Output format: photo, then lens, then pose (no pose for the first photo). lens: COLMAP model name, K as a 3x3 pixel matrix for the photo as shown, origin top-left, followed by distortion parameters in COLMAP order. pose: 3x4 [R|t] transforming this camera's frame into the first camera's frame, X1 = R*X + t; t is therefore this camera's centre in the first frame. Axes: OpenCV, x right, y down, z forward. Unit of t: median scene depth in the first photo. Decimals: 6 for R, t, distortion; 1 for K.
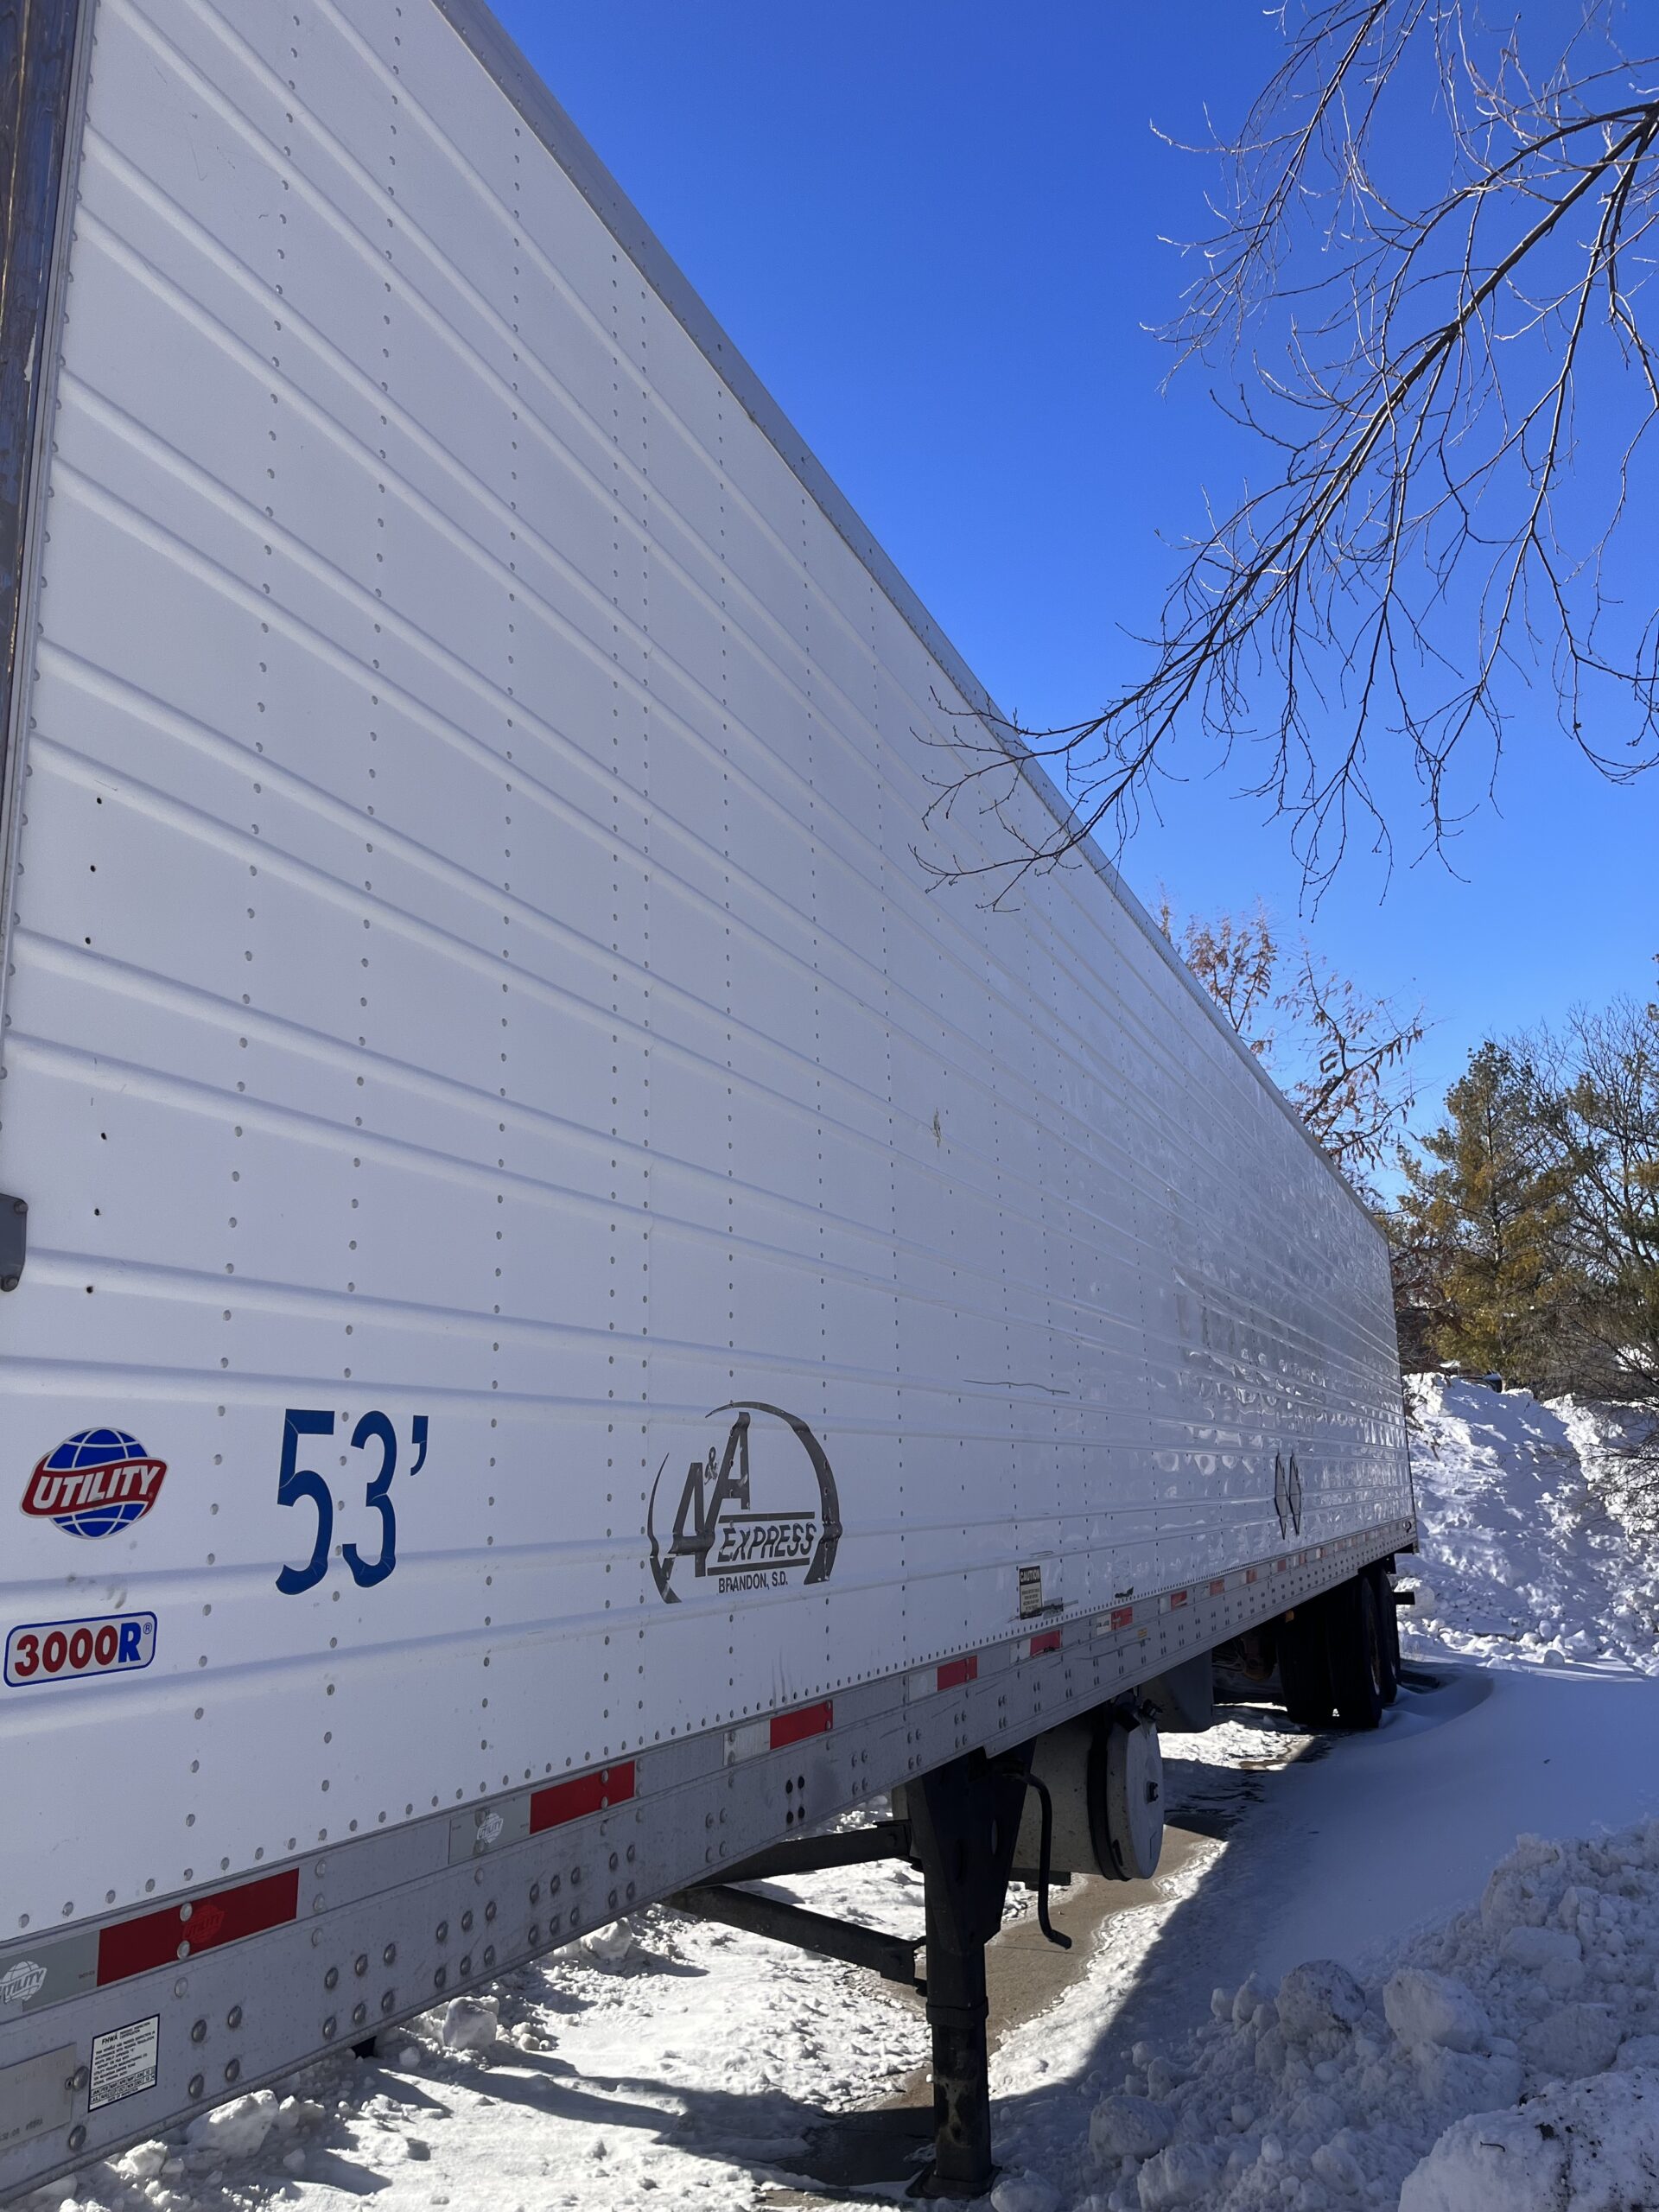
lens RADIAL K [[1668.2, 0, 829.5], [0, 1668.2, 1106.0], [0, 0, 1]] dist [0.081630, -0.092465]
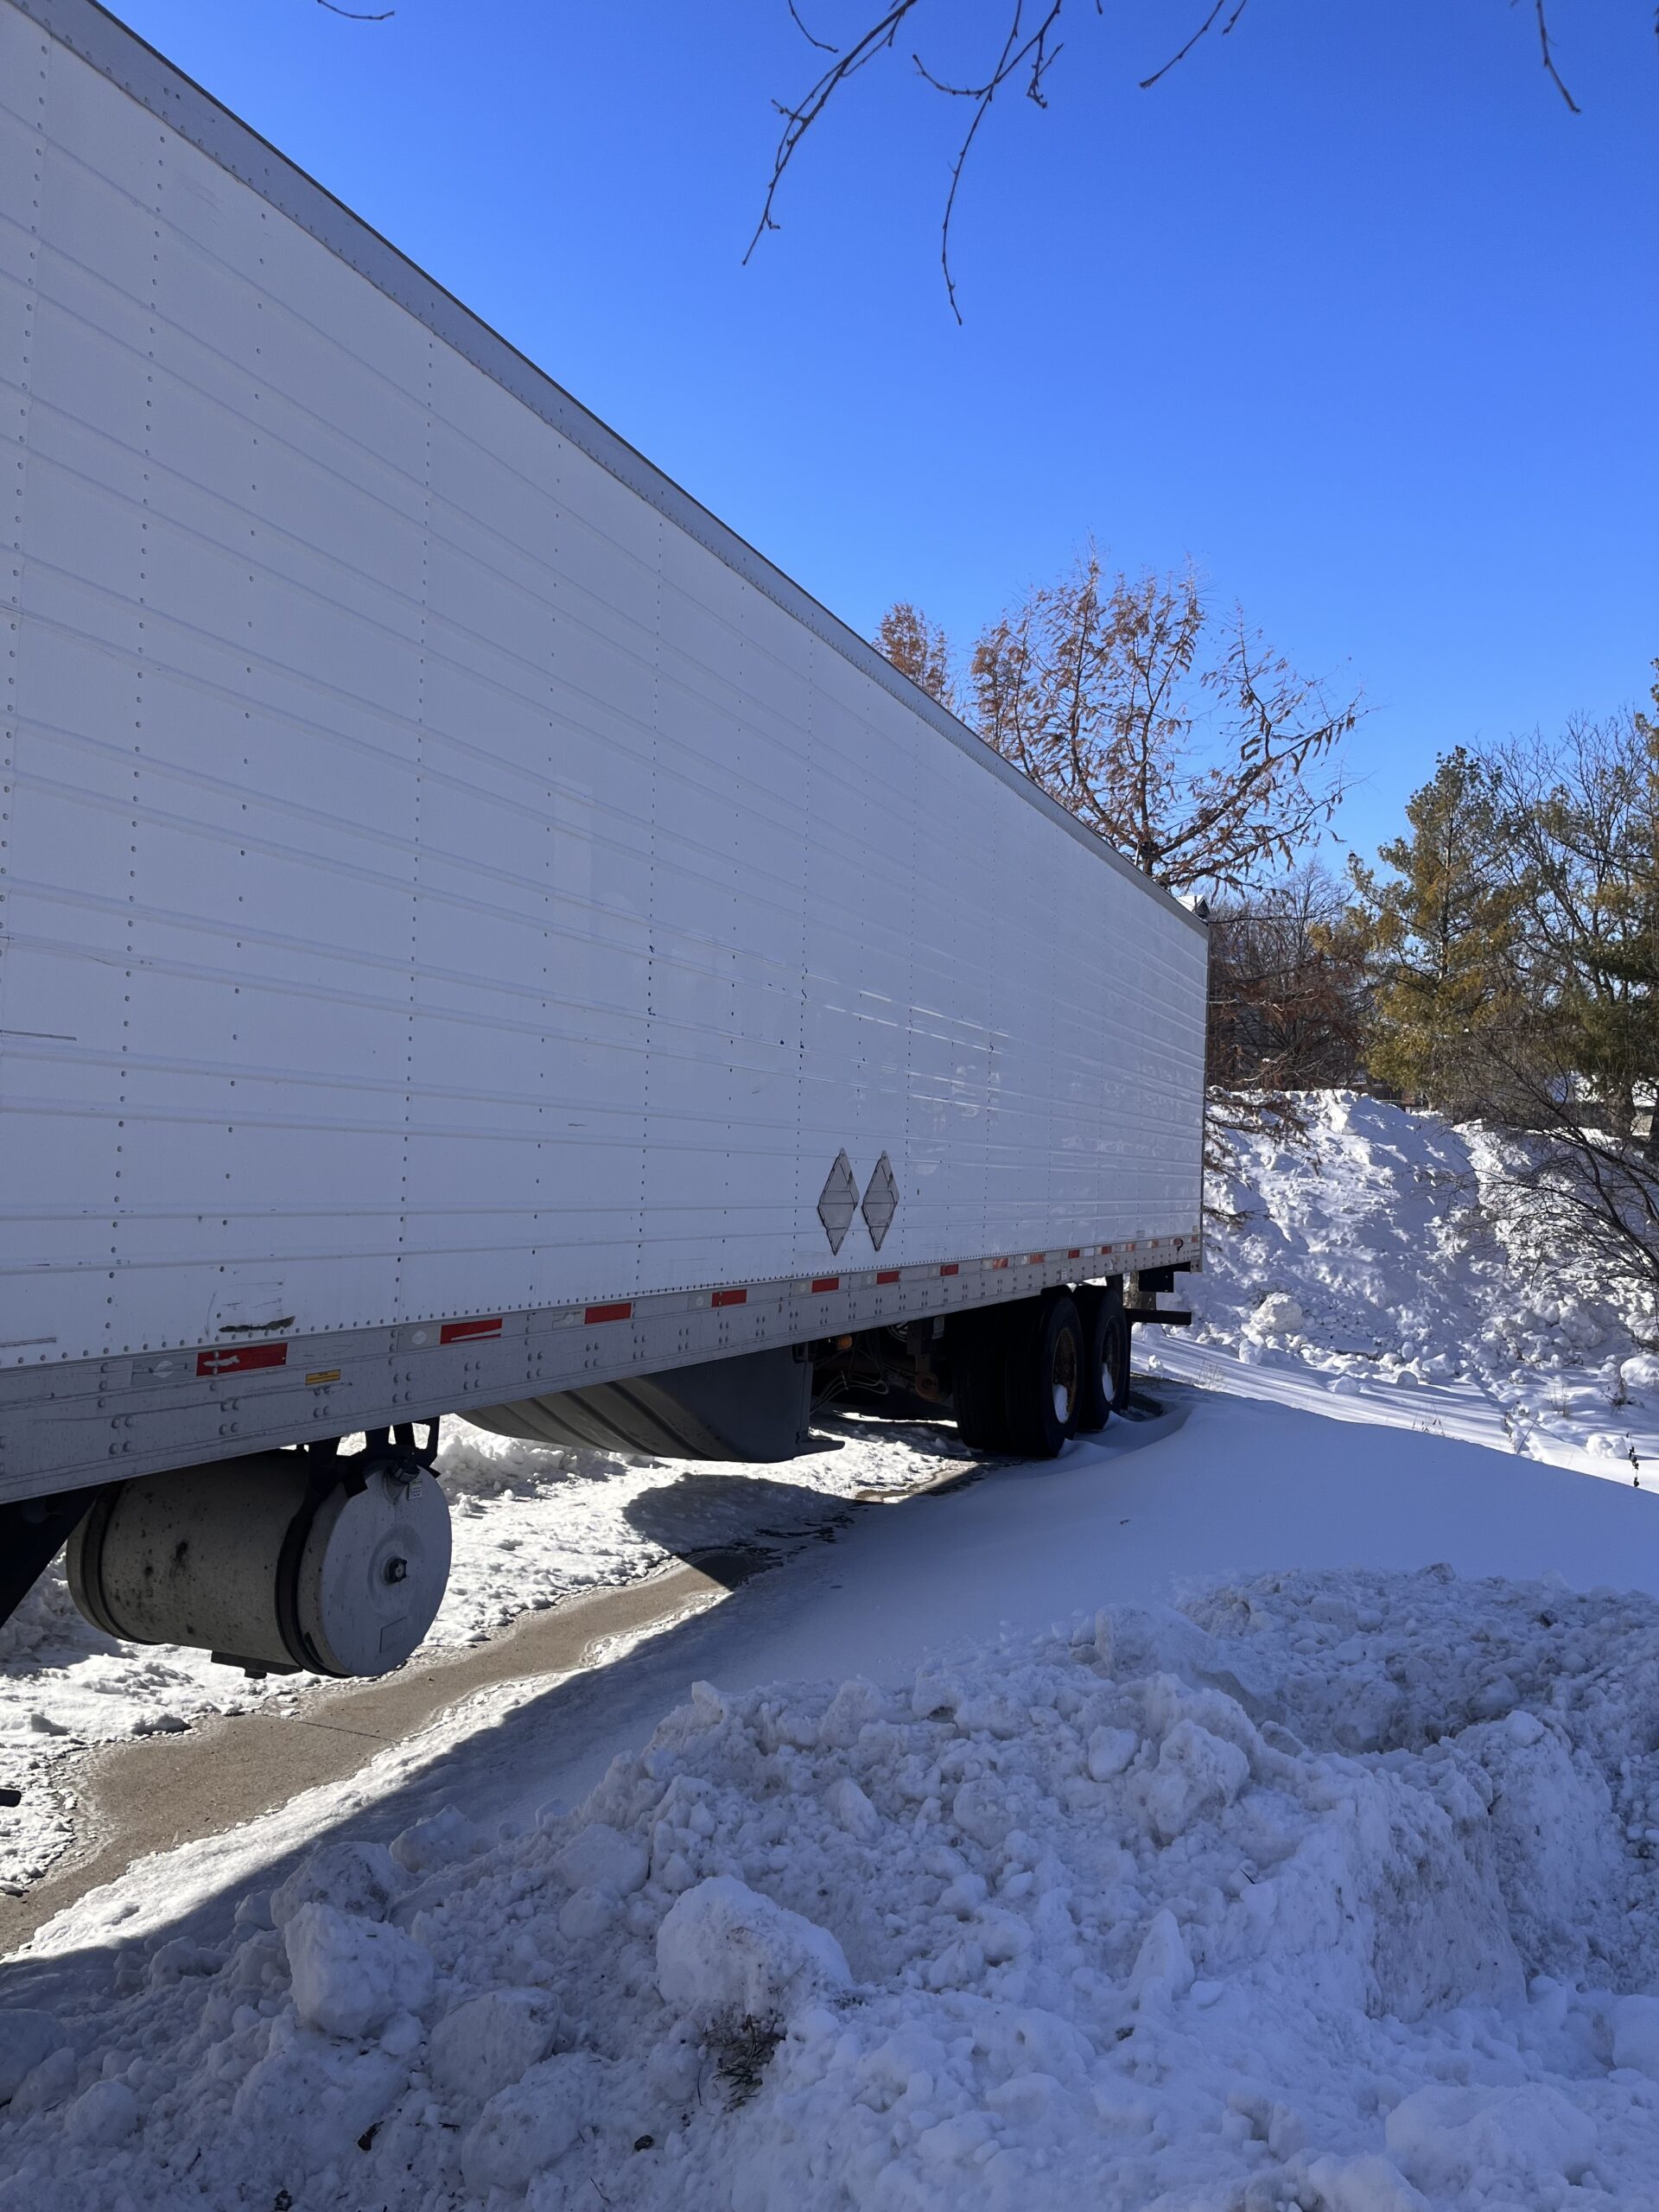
lens RADIAL K [[1655.5, 0, 829.5], [0, 1655.5, 1106.0], [0, 0, 1]] dist [0.016386, 0.005309]
pose [[0.998342, 0.056553, -0.010699, 0.087183], [-0.053684, 0.981973, 0.181238, 0.013215], [0.020755, -0.180363, 0.983381, 0.070938]]
